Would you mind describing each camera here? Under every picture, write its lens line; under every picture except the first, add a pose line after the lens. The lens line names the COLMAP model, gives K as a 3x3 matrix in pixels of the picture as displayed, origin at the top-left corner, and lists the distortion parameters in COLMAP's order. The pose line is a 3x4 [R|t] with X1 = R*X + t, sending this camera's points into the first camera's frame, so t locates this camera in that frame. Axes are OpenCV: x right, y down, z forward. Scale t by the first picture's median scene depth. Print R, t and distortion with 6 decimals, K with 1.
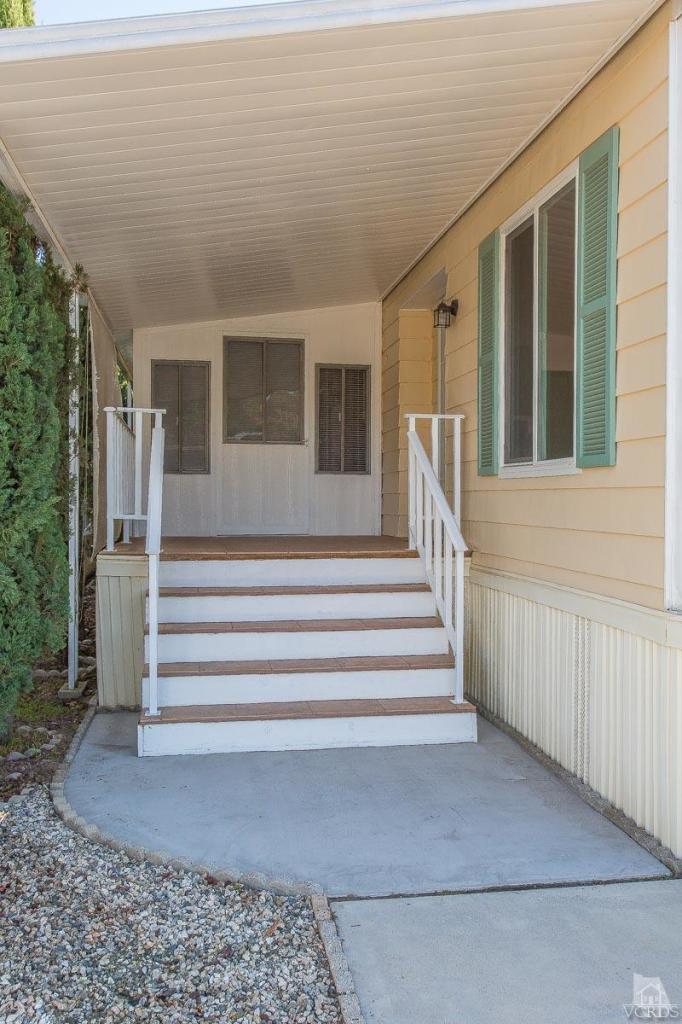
lens RADIAL K [[931.7, 0, 341.3], [0, 931.7, 511.5], [0, 0, 1]] dist [-0.008355, 0.000000]
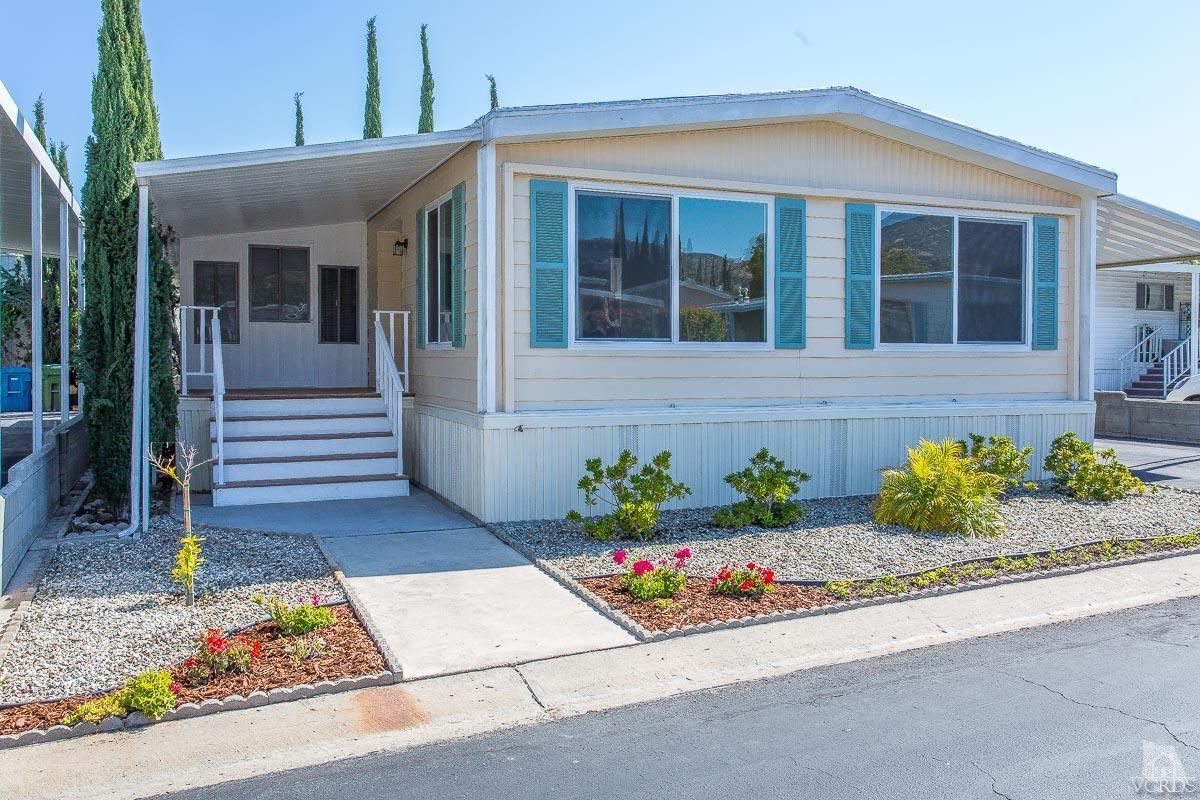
lens RADIAL K [[1003.0, 0, 596.8], [0, 1003.0, 371.0], [0, 0, 1]] dist [0.017349, 0.012660]
pose [[0.972547, -0.006917, 0.232602, 0.038807], [0.006956, 0.999976, 0.000656, 0.003374], [-0.232601, 0.000980, 0.972572, -0.807328]]
